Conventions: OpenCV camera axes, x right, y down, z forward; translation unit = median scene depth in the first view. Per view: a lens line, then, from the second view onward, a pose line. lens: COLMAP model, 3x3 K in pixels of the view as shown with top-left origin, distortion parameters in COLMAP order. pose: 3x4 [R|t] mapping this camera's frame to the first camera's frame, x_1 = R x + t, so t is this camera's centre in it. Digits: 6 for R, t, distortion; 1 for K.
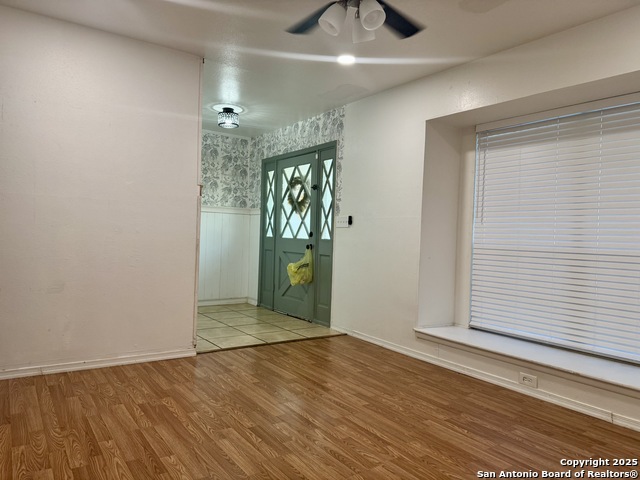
lens RADIAL K [[447.0, 0, 319.9], [0, 447.0, 240.1], [0, 0, 1]] dist [0.007182, -0.002048]
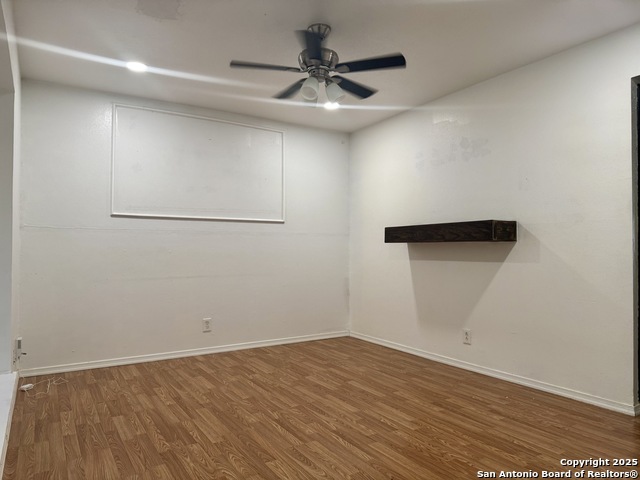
lens RADIAL K [[447.0, 0, 320.1], [0, 447.0, 240.2], [0, 0, 1]] dist [0.007182, -0.002048]
pose [[-0.997516, -0.036734, 0.060100, -0.020482], [-0.037476, 0.999234, -0.011270, -0.020429], [-0.059640, -0.013494, -0.998129, 2.102062]]
